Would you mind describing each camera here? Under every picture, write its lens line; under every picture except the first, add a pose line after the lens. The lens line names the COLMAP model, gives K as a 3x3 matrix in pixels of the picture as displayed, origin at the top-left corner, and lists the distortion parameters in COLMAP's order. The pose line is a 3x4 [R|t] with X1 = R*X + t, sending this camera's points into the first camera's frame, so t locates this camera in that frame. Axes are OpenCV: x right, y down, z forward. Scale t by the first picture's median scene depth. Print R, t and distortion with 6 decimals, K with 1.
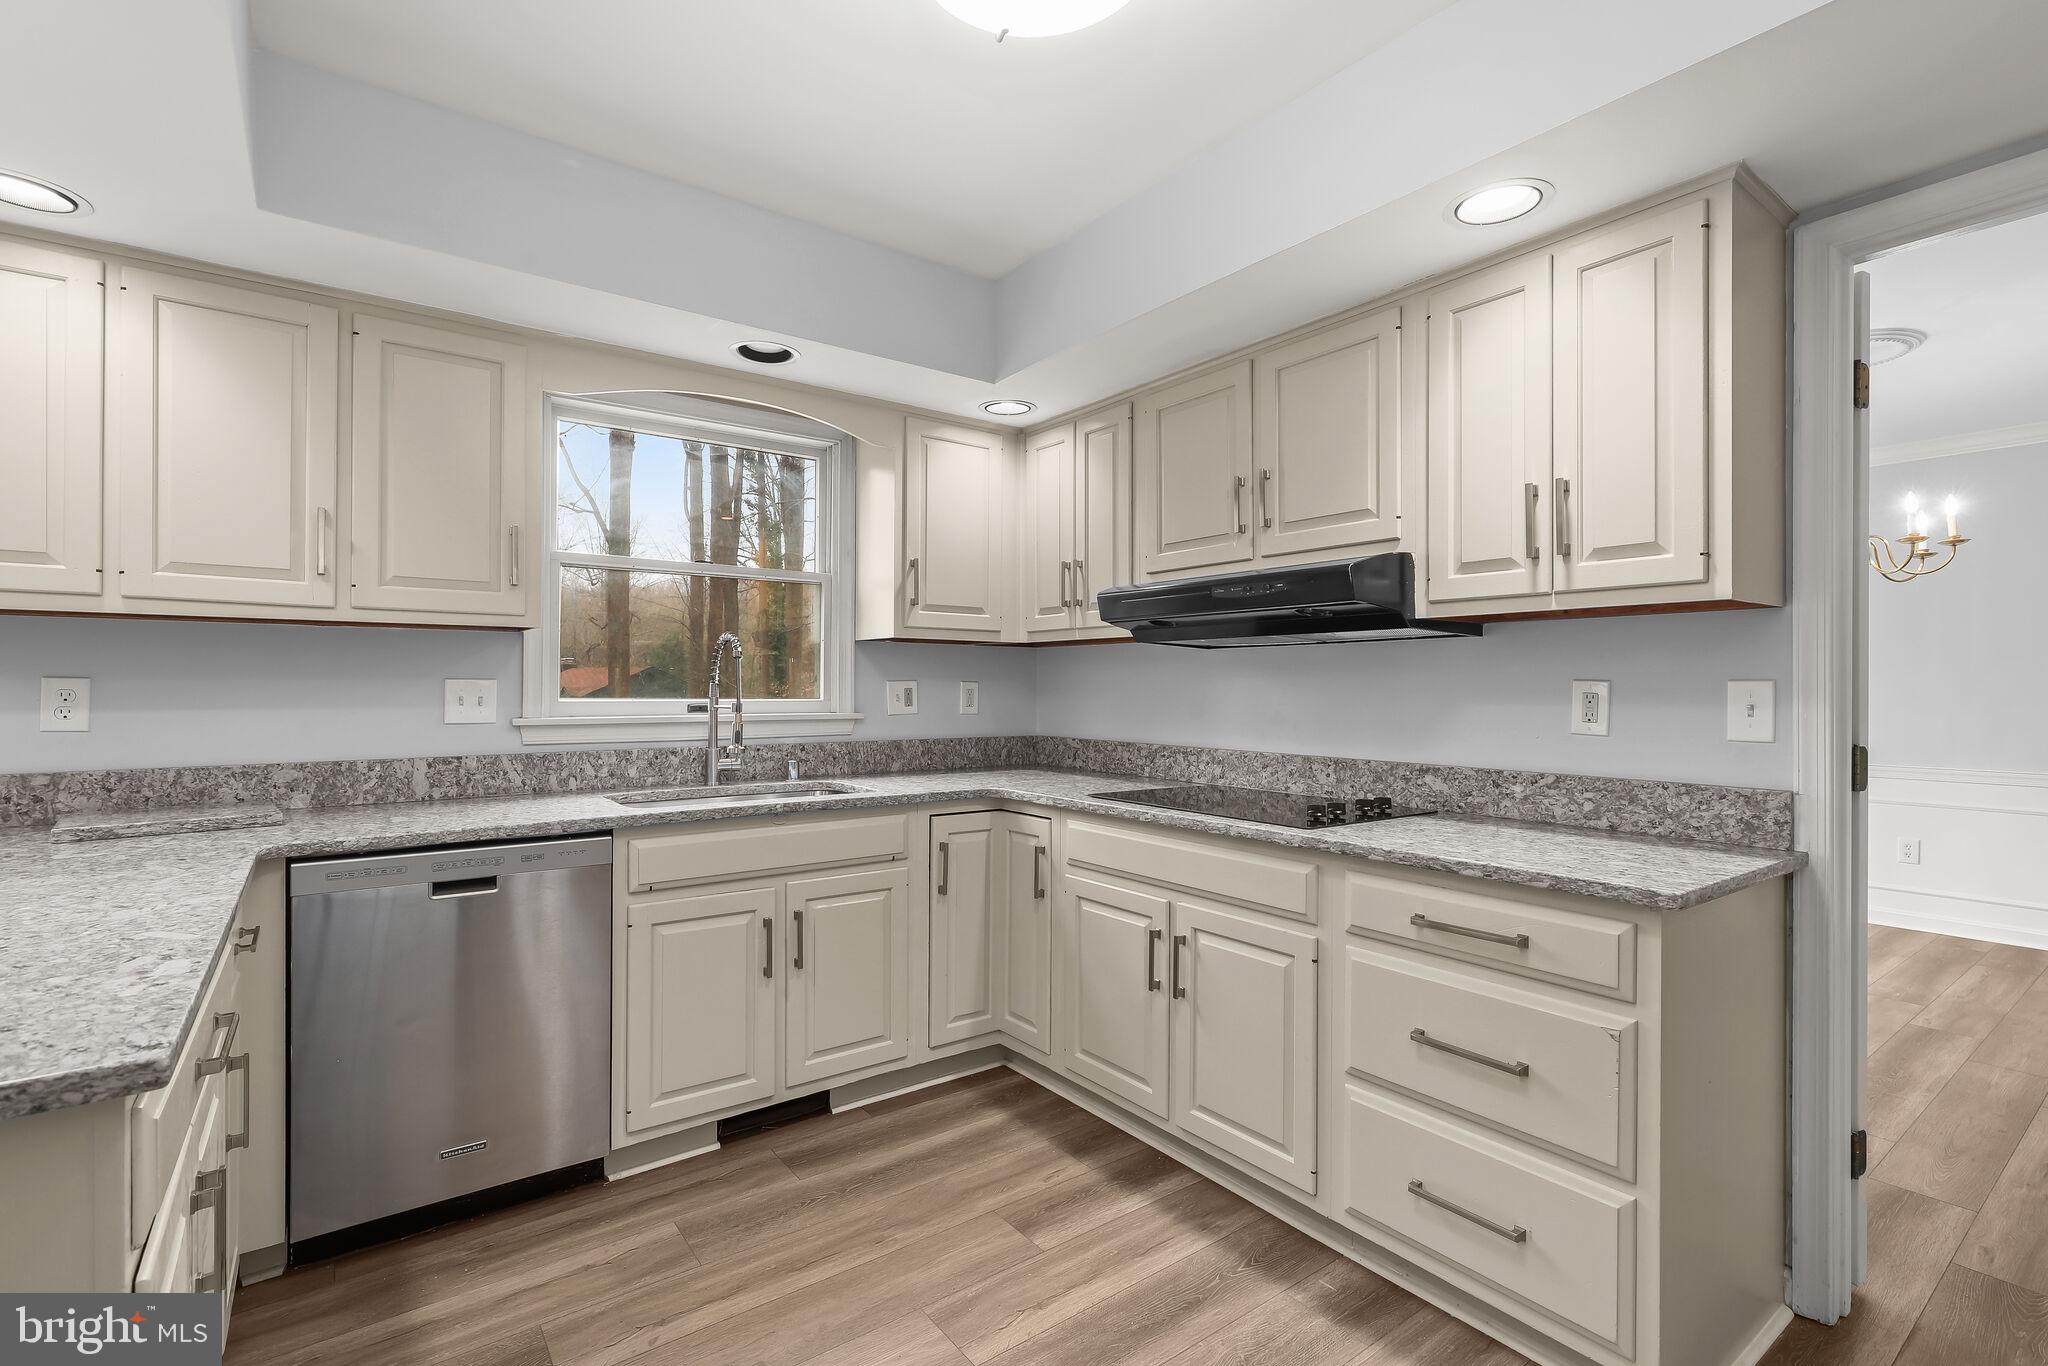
lens RADIAL K [[933.5, 0, 1034.5], [0, 933.5, 690.8], [0, 0, 1]] dist [-0.000047, 0.000659]
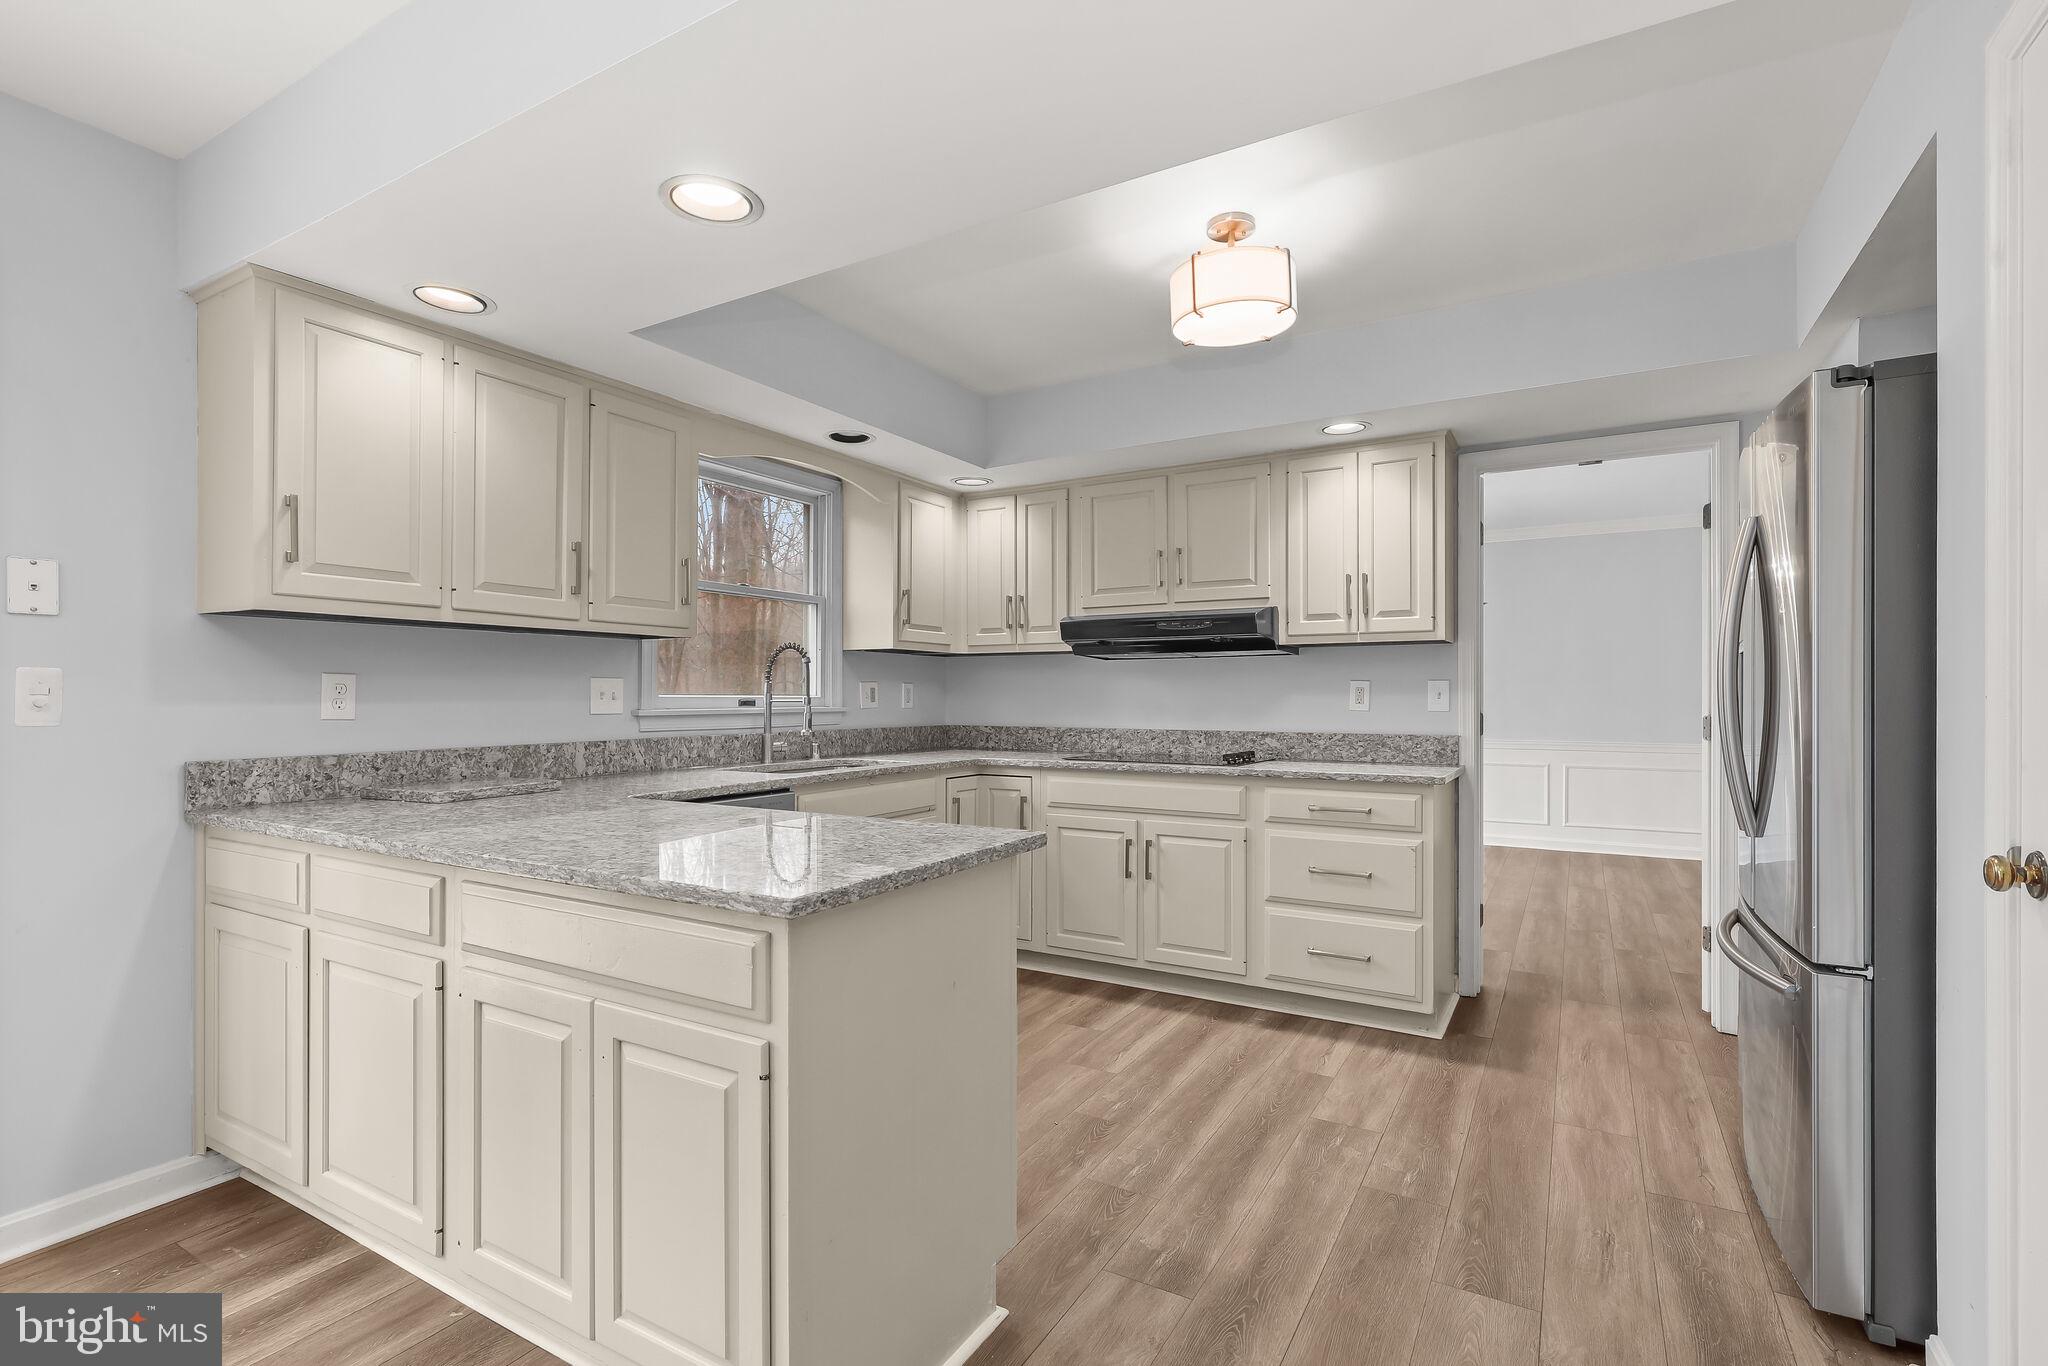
lens RADIAL K [[941.2, 0, 1032.8], [0, 941.2, 701.3], [0, 0, 1]] dist [0.001799, -0.000134]
pose [[0.920331, -0.004949, 0.391108, -0.615648], [0.004130, 0.999987, 0.002934, 0.018098], [-0.391118, -0.001085, 0.920340, -0.378323]]
